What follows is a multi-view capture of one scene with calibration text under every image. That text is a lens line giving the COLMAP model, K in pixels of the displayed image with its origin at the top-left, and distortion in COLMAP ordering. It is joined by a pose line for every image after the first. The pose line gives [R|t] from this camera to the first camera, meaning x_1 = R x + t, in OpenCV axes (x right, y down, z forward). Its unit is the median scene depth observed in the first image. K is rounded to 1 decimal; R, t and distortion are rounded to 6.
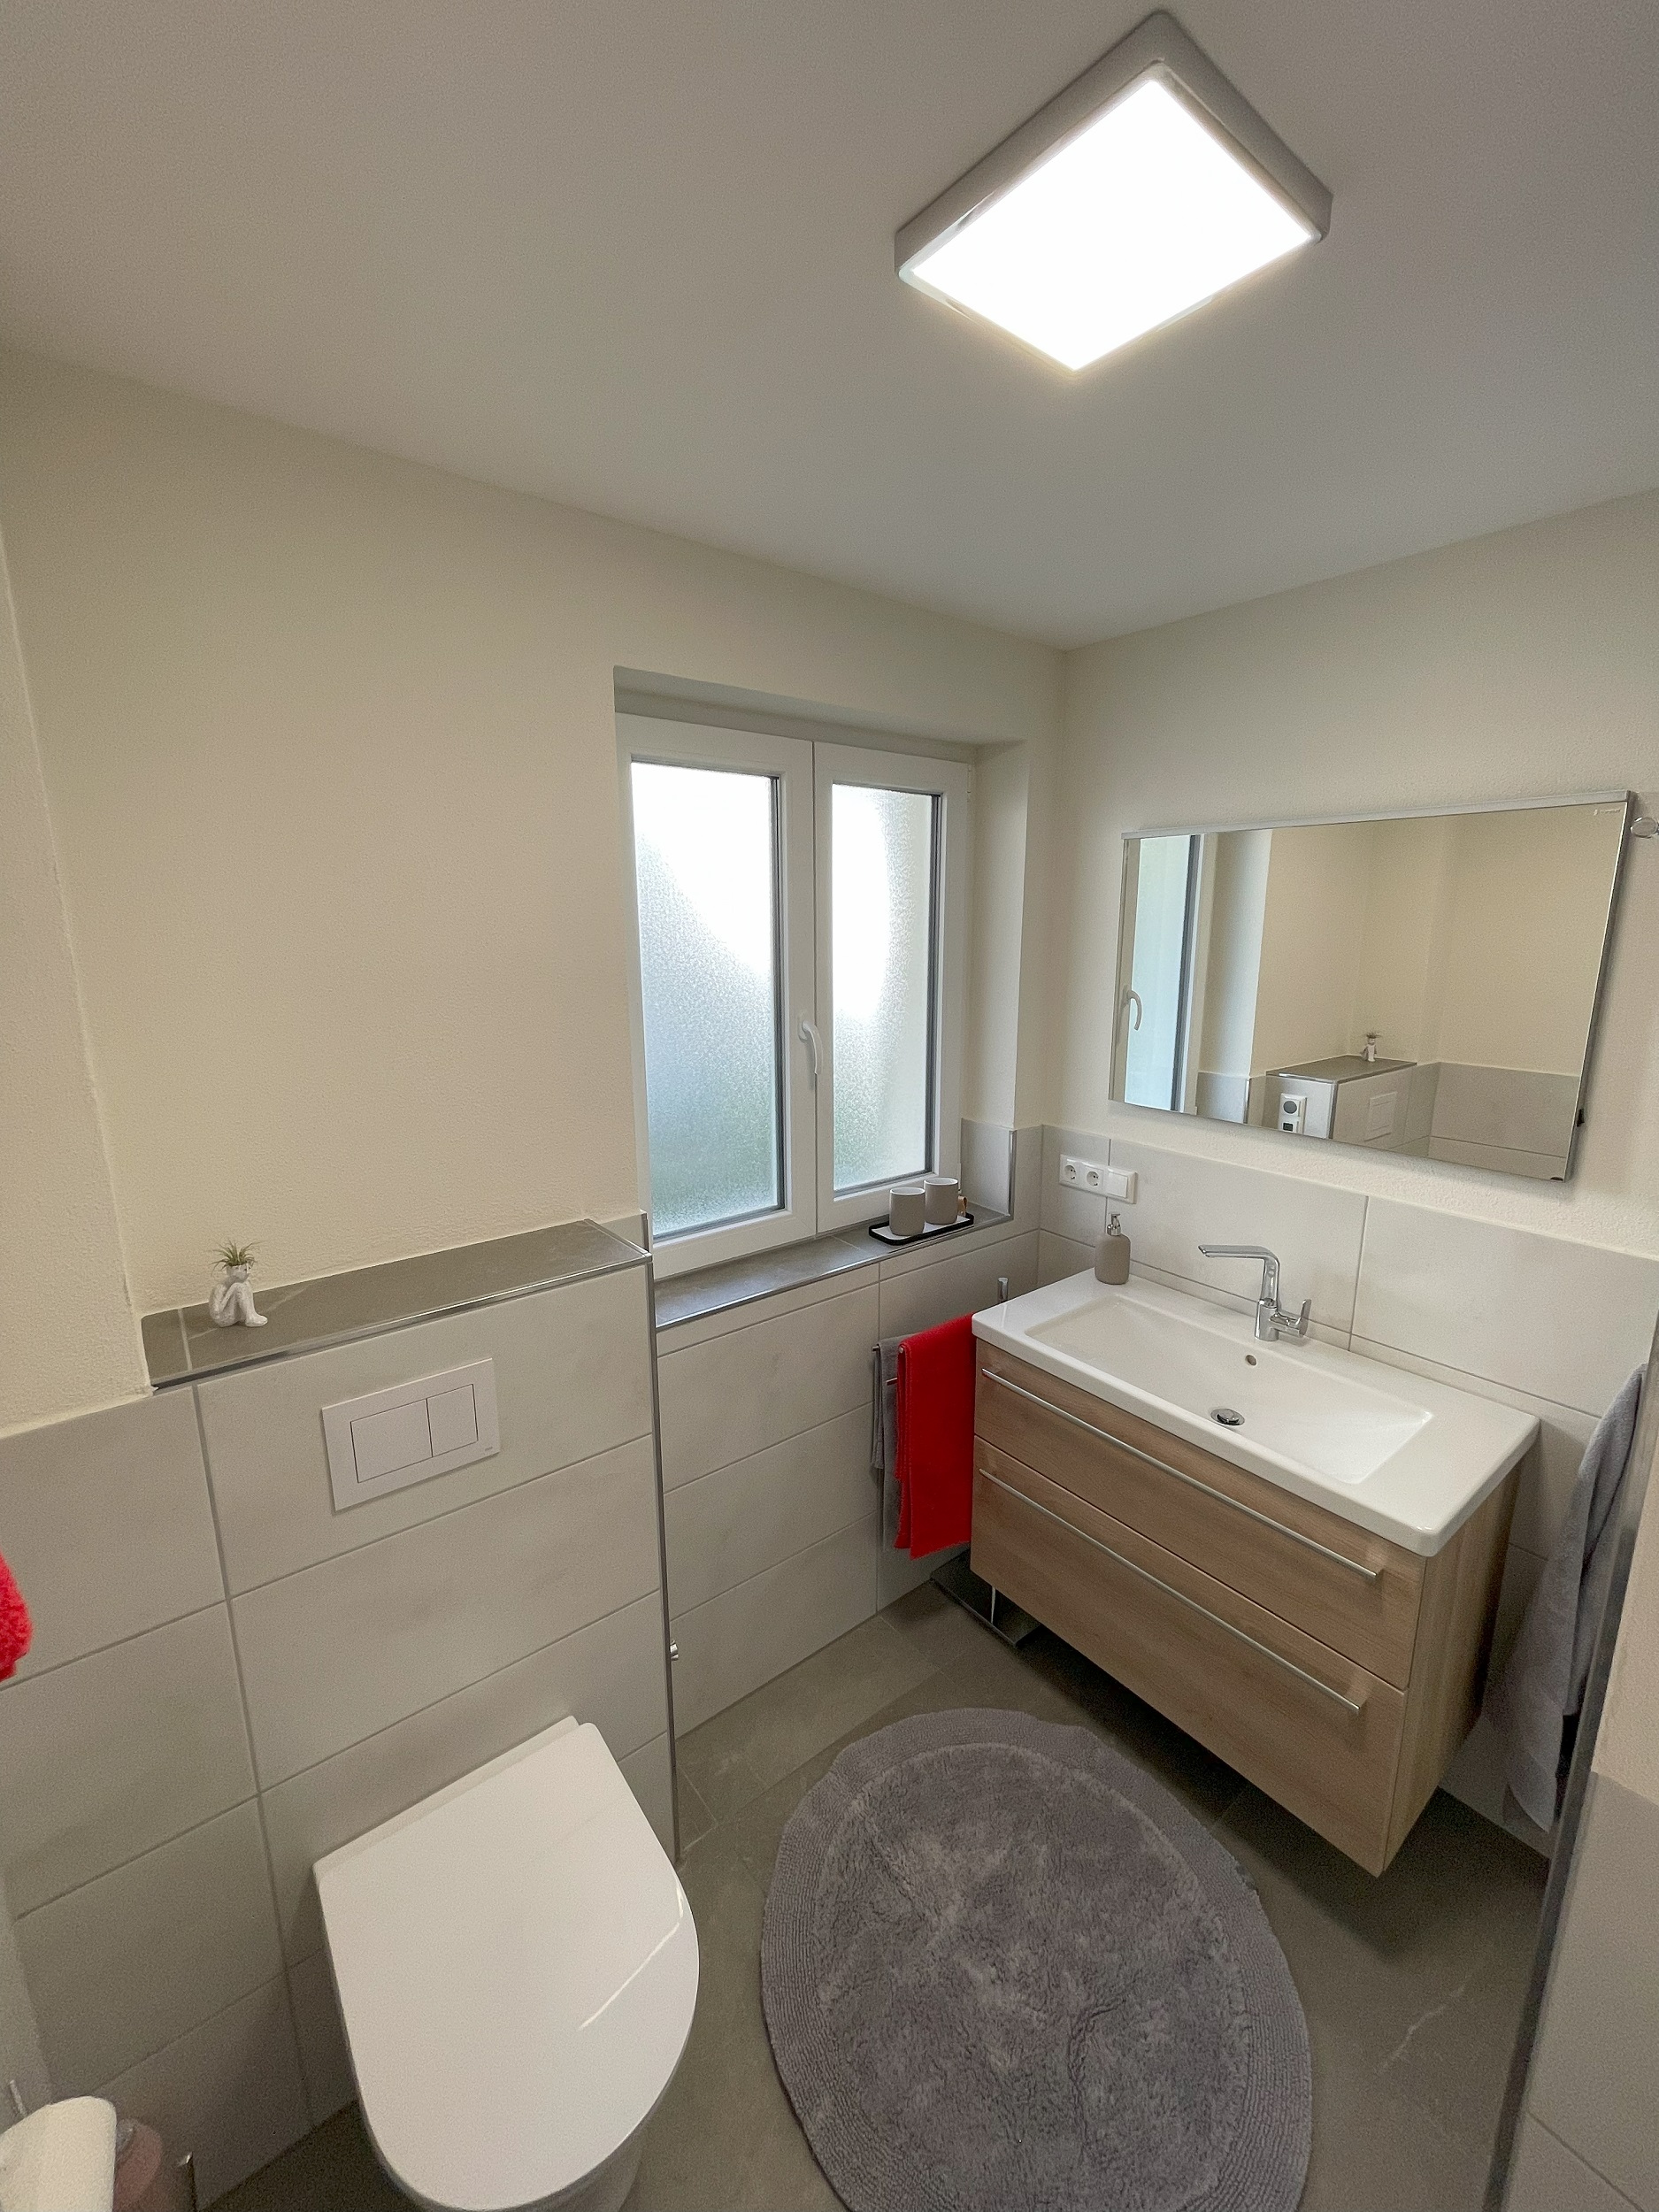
lens RADIAL K [[896.9, 0, 836.4], [0, 896.9, 1099.7], [0, 0, 1]] dist [0.012971, -0.000220]
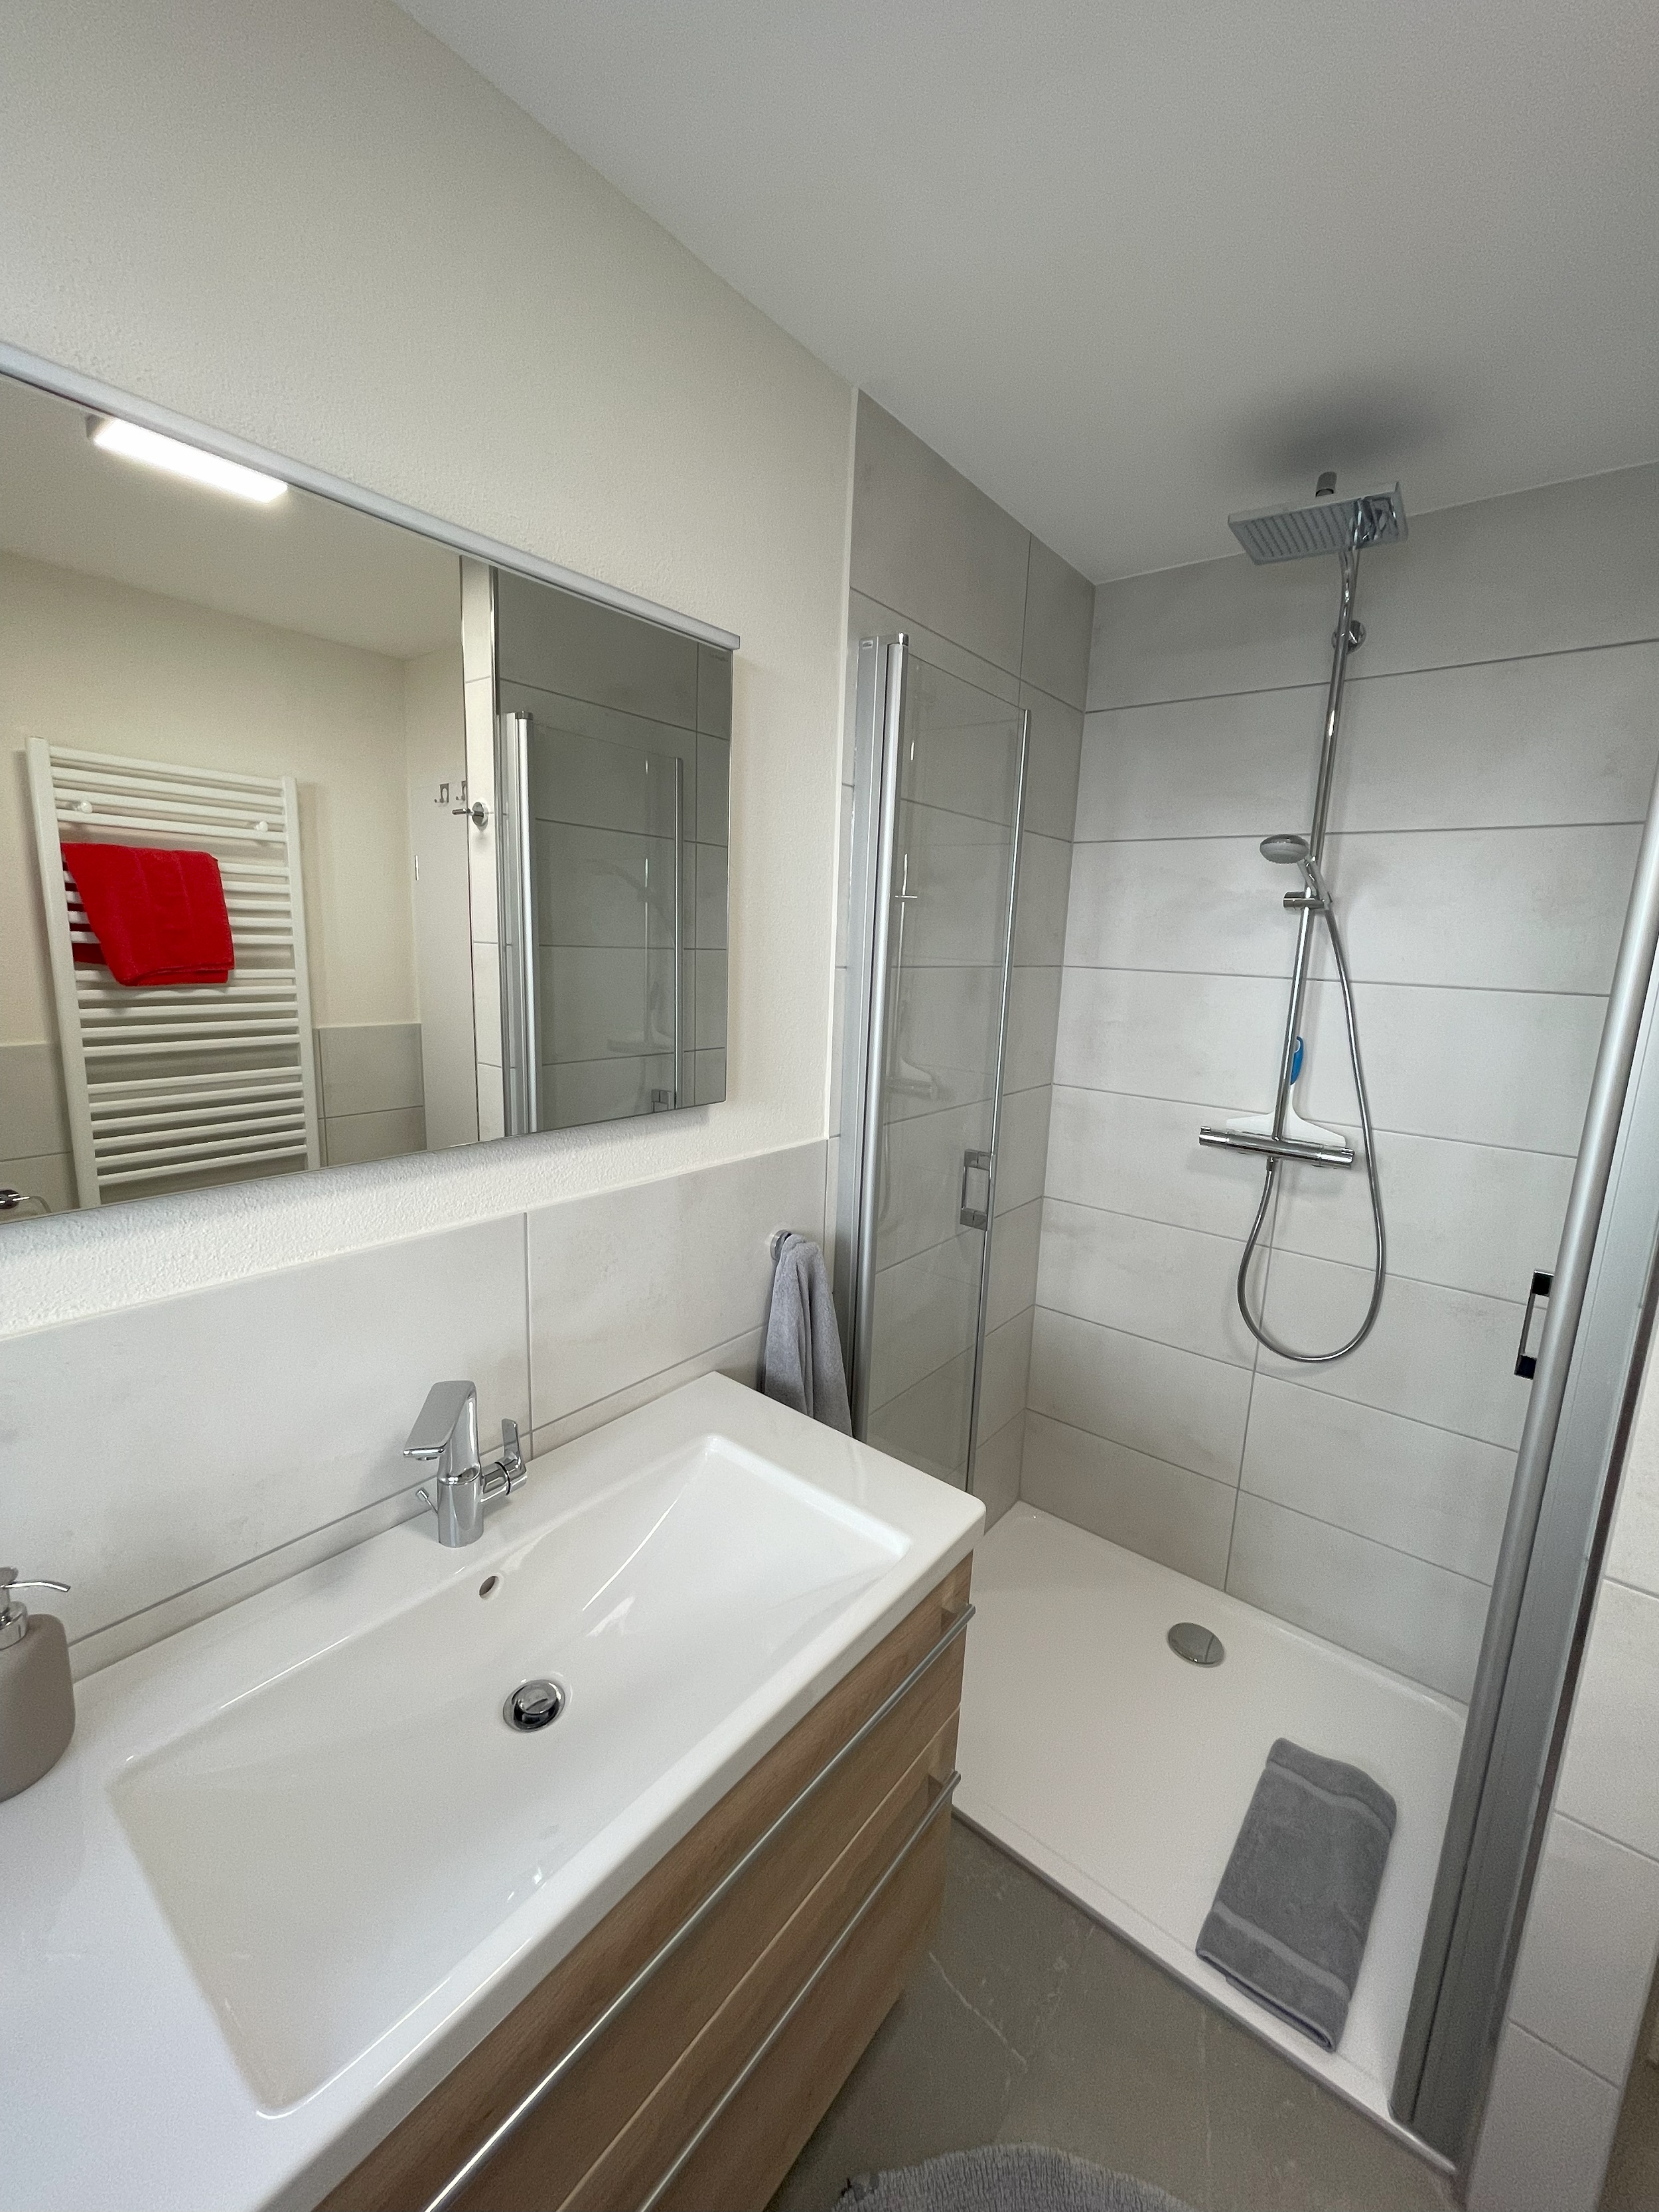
lens RADIAL K [[896.9, 0, 836.4], [0, 896.9, 1099.7], [0, 0, 1]] dist [0.012971, -0.000220]
pose [[-0.221510, -0.183402, 0.957756, -0.037098], [0.160424, 0.961920, 0.221302, -0.069966], [-0.961872, 0.202667, -0.183653, 0.892004]]
